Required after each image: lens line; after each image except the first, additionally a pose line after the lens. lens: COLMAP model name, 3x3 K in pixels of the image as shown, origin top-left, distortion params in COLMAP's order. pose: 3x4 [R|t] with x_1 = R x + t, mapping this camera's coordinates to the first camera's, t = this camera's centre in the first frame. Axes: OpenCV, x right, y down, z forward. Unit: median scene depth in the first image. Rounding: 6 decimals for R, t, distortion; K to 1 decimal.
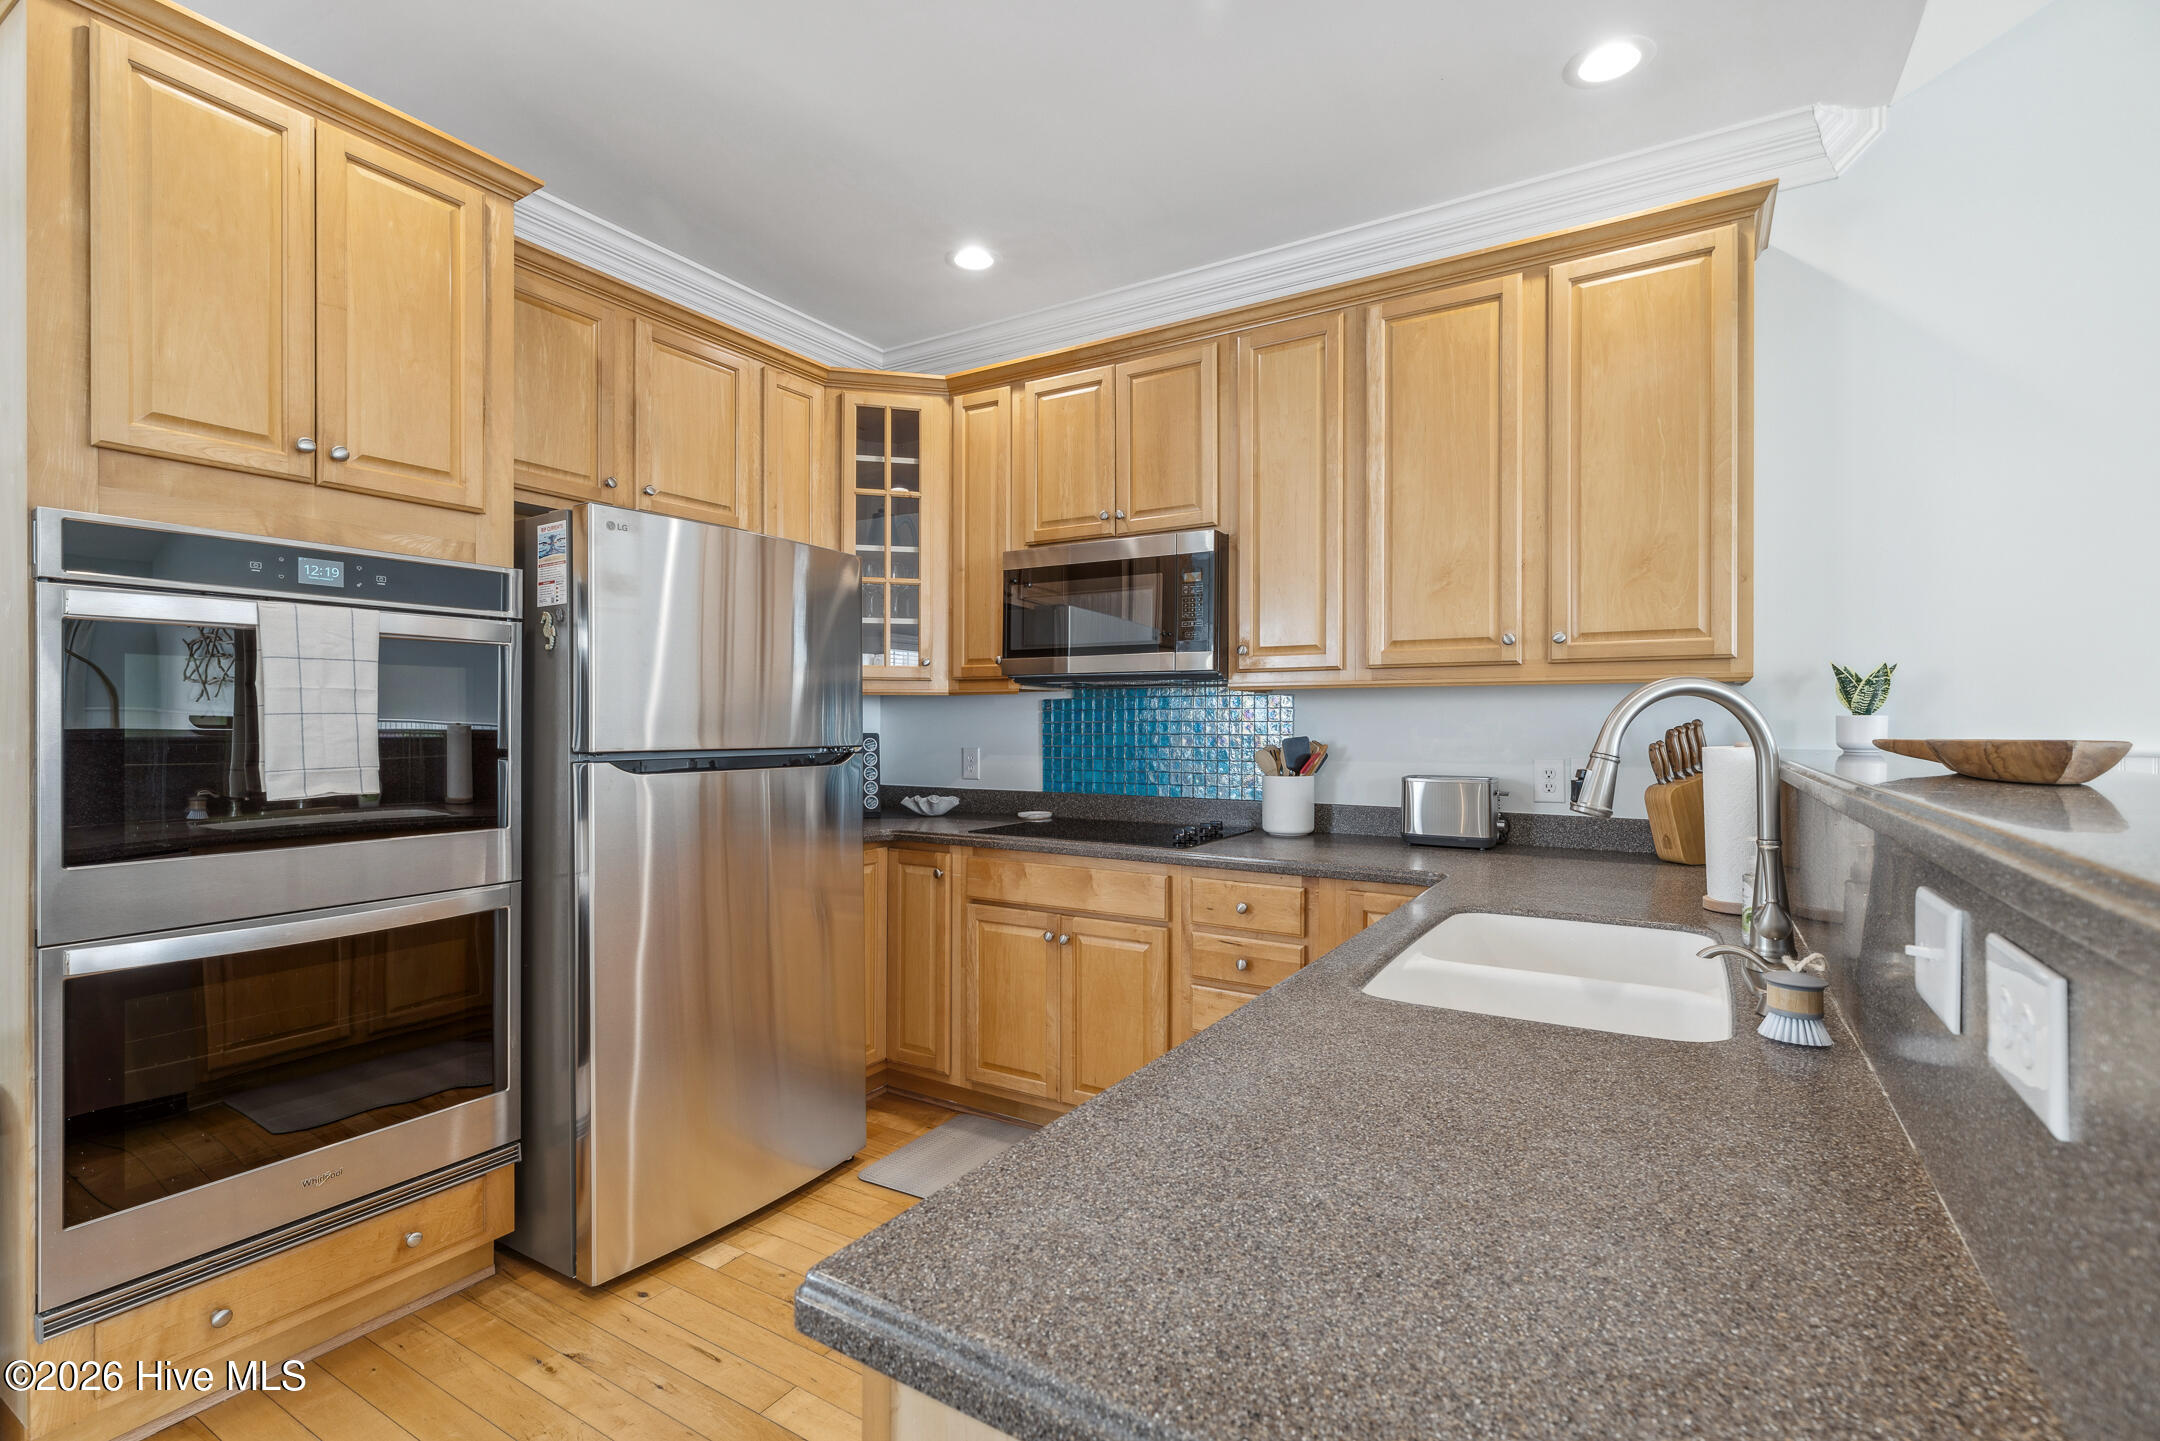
lens RADIAL K [[976.6, 0, 1069.2], [0, 976.6, 719.0], [0, 0, 1]] dist [0.006293, -0.001520]
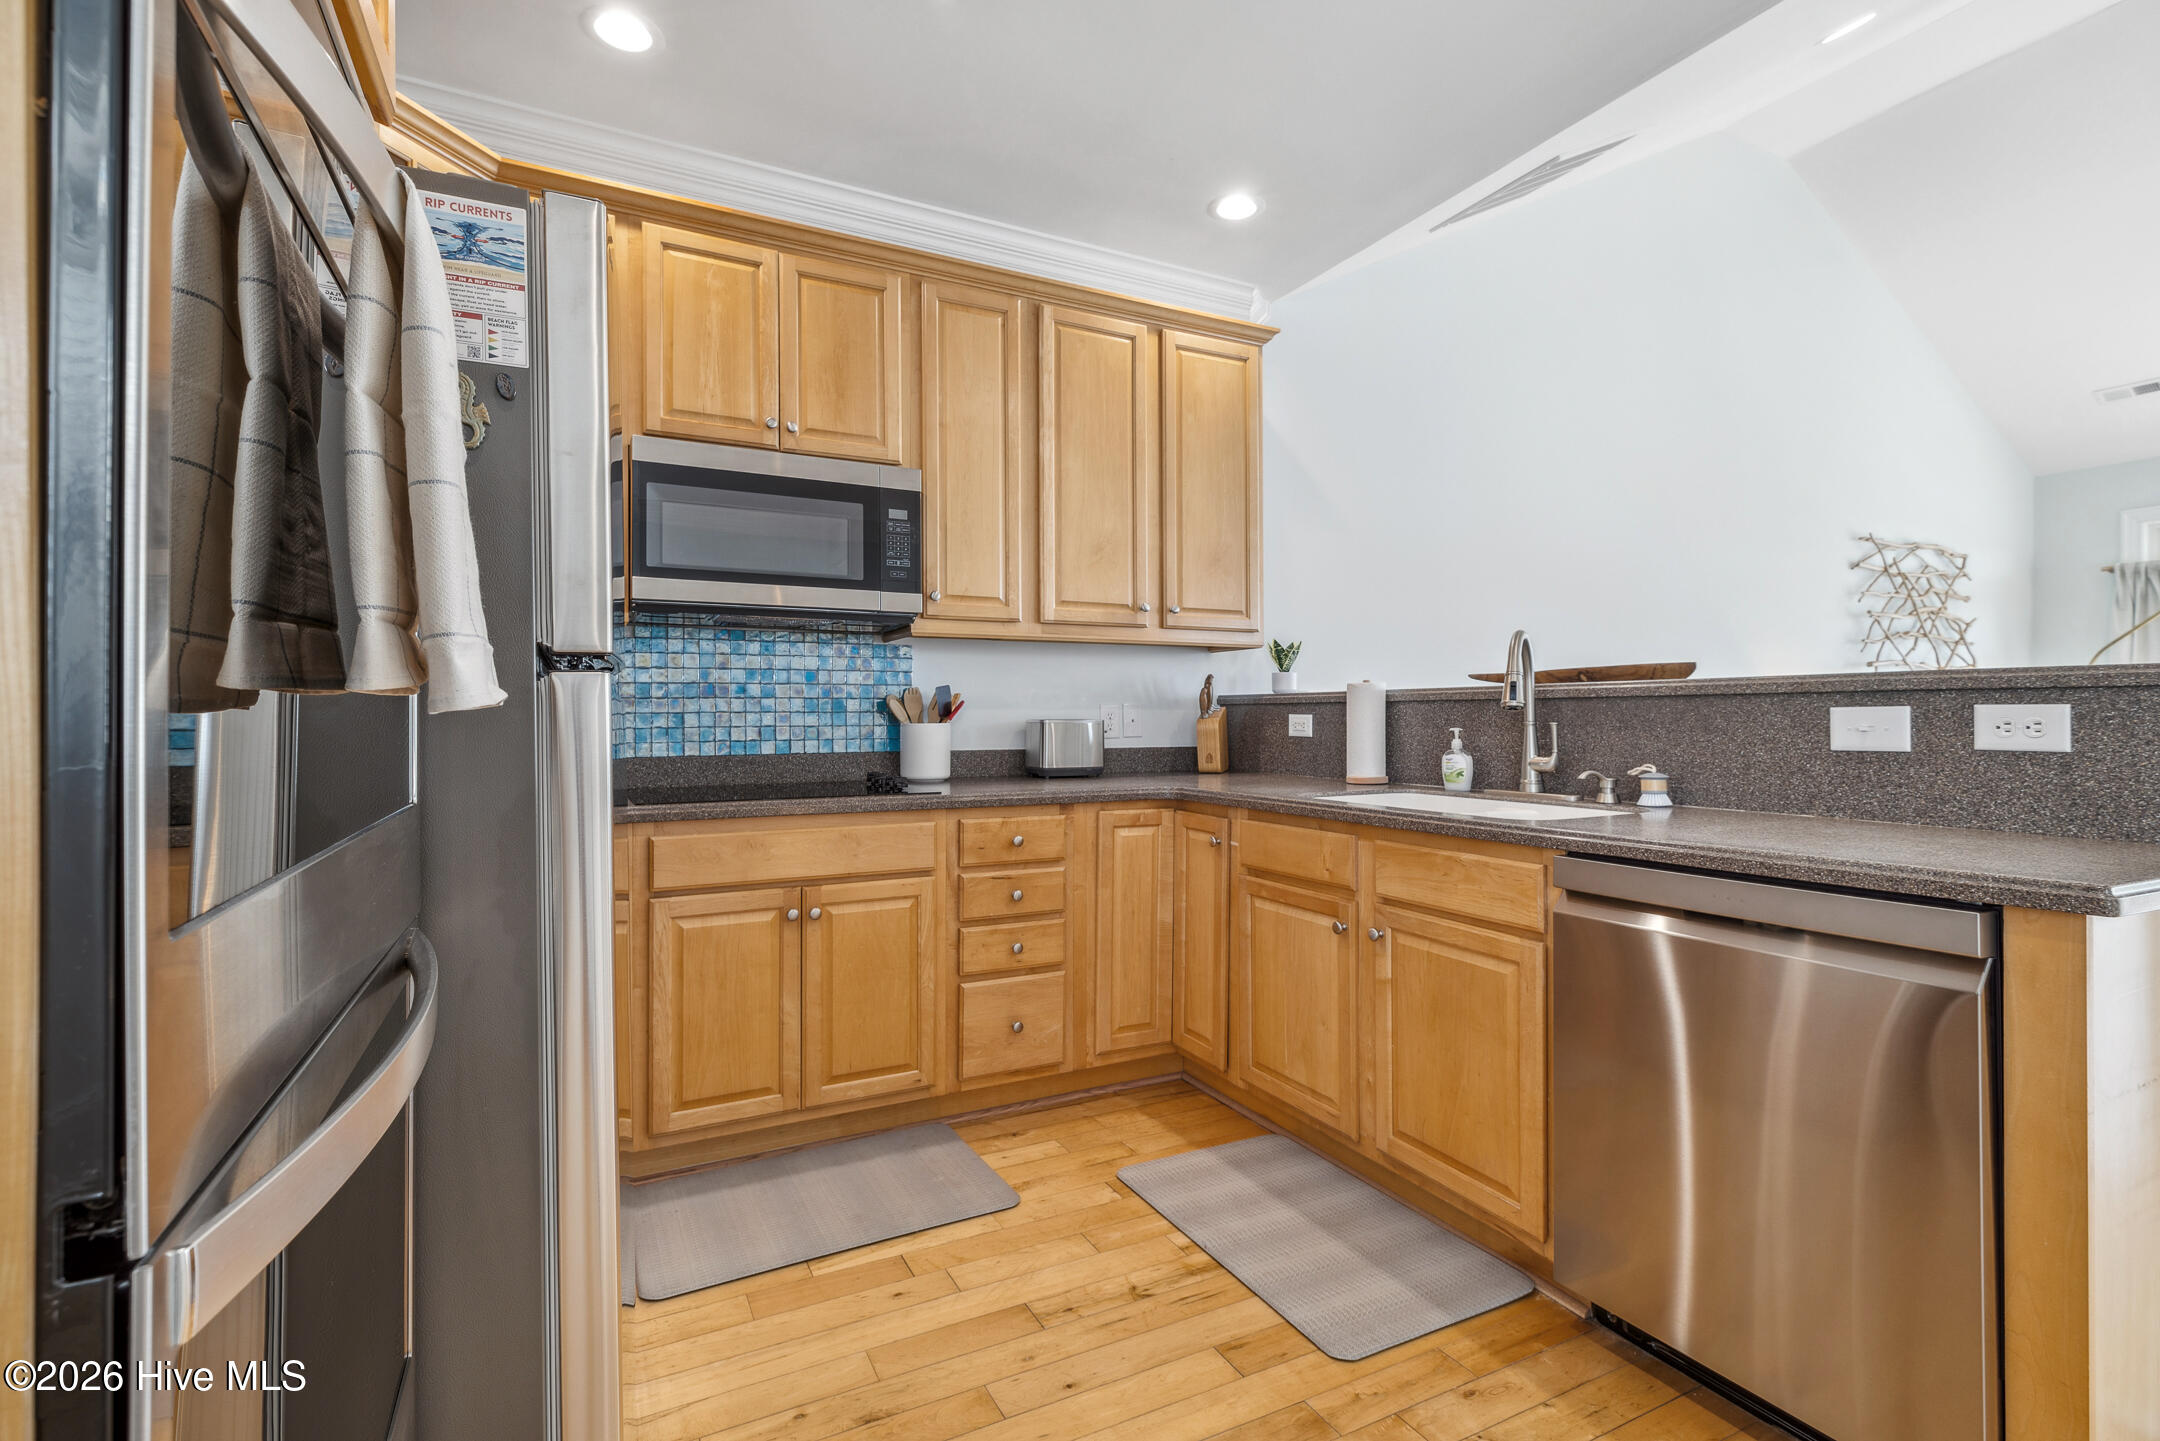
lens RADIAL K [[982.1, 0, 1074.2], [0, 982.1, 710.1], [0, 0, 1]] dist [0.006281, 0.000517]
pose [[0.522419, 0.003664, 0.852681, -0.653543], [-0.000231, 0.999991, -0.004156, 0.054877], [-0.852689, 0.001974, 0.522415, 0.378631]]
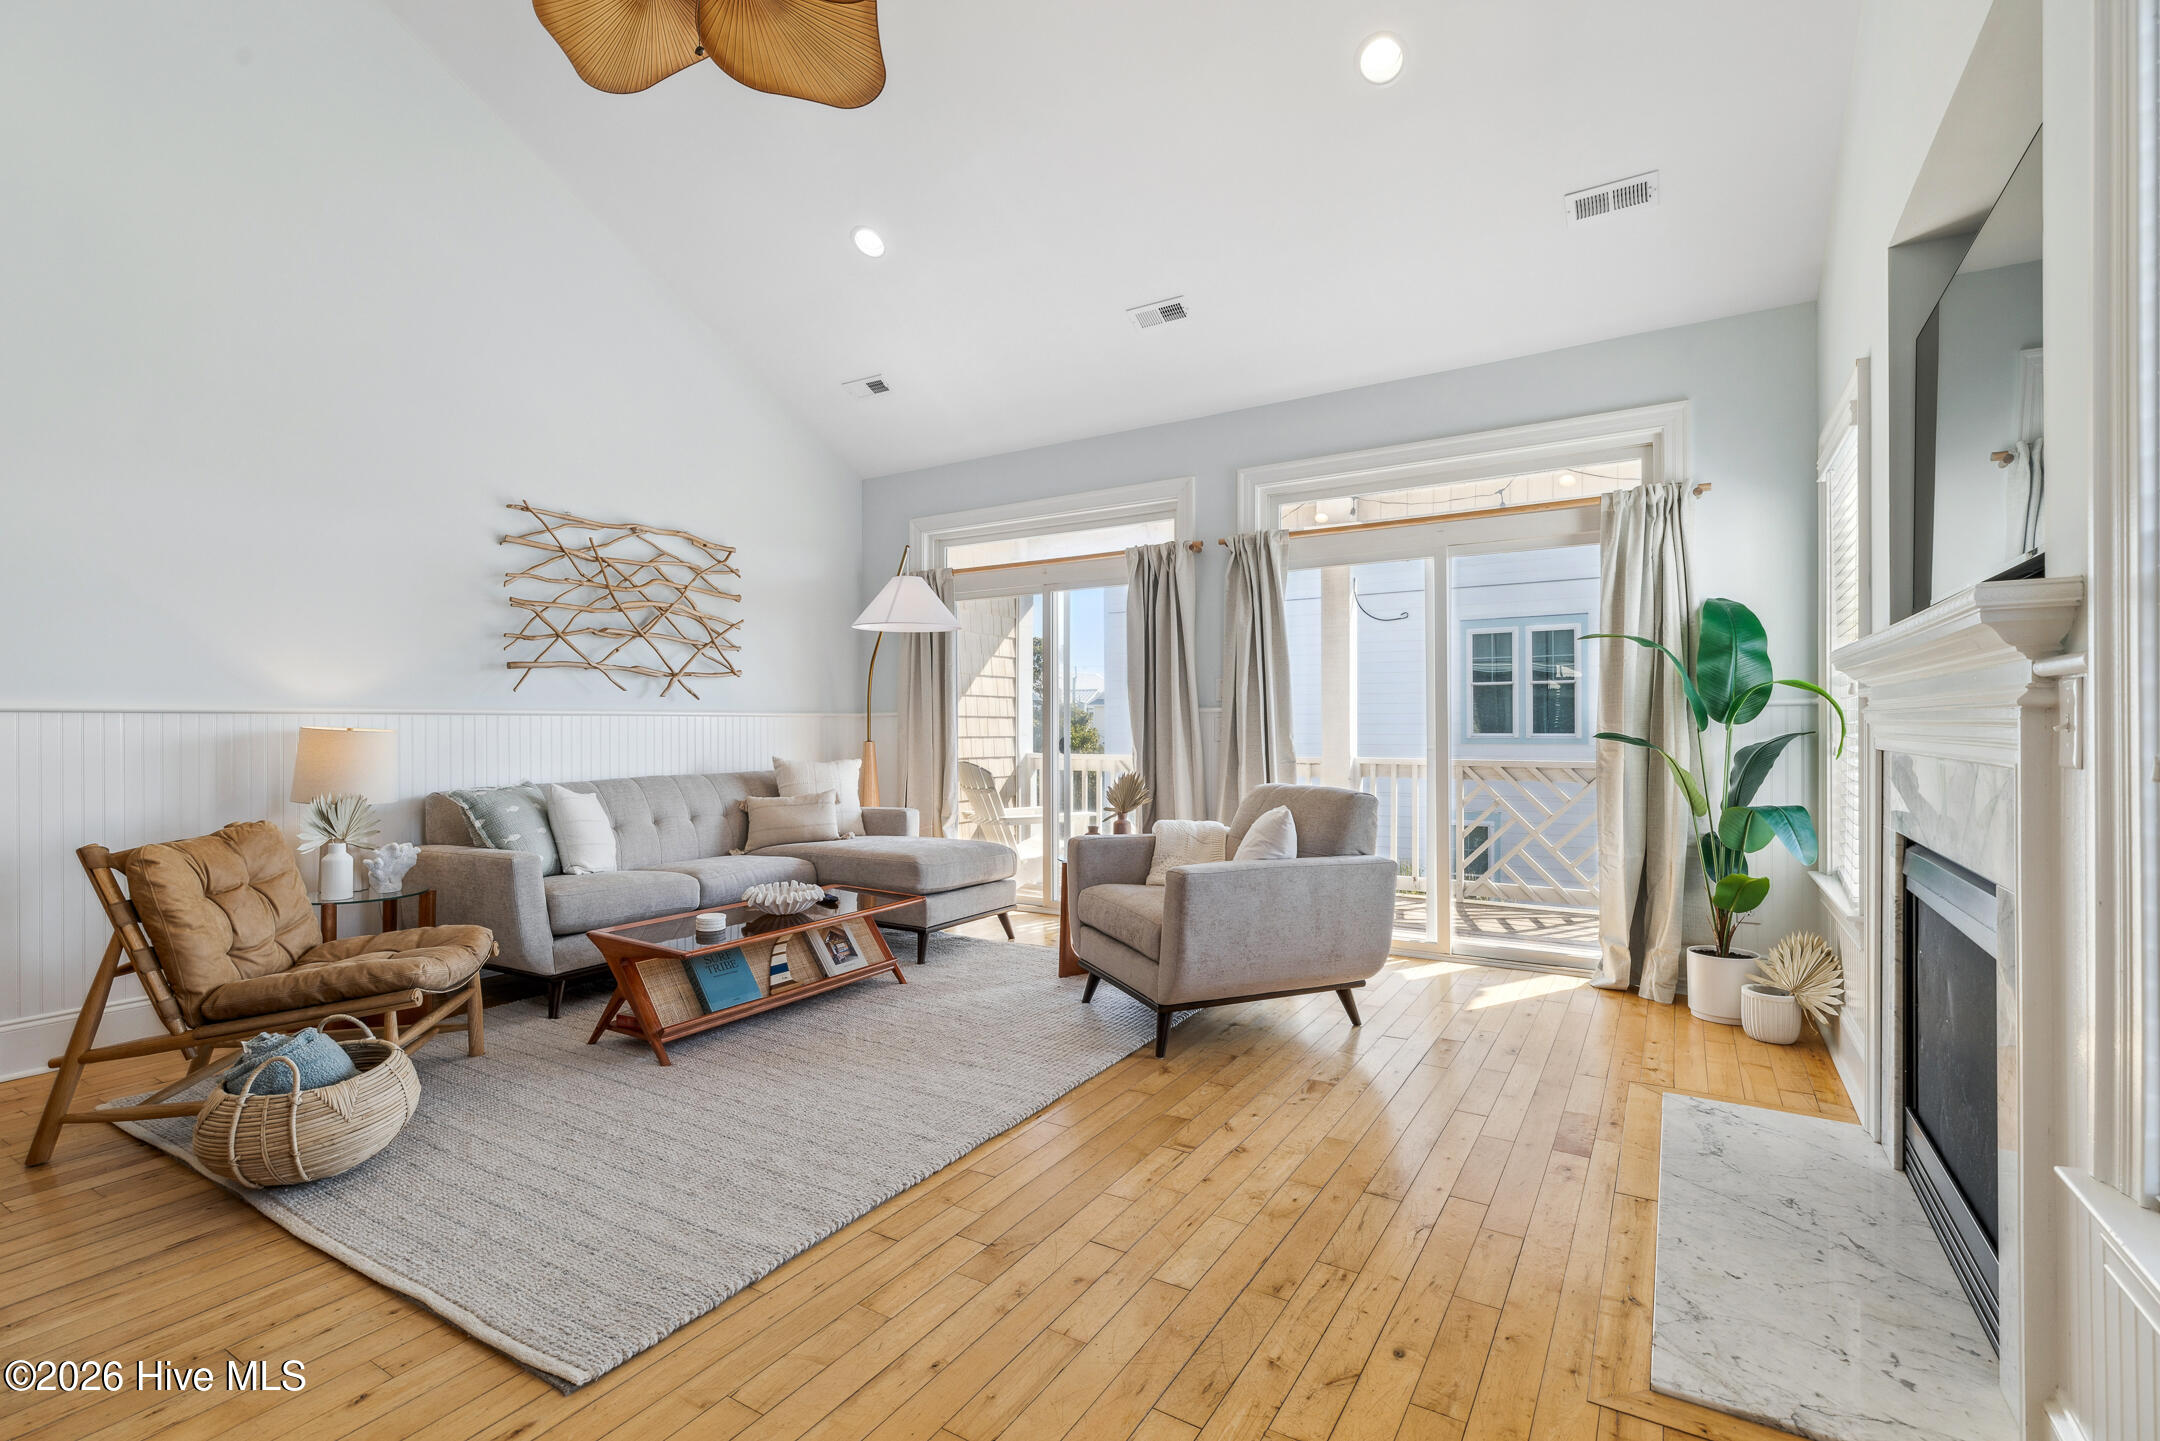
lens RADIAL K [[976.6, 0, 1069.2], [0, 976.6, 719.0], [0, 0, 1]] dist [0.006293, -0.001520]
pose [[0.005956, 0.003338, 0.999977, 0.392959], [0.002361, 0.999992, -0.003352, 0.046624], [-0.999979, 0.002381, 0.005948, -0.927918]]
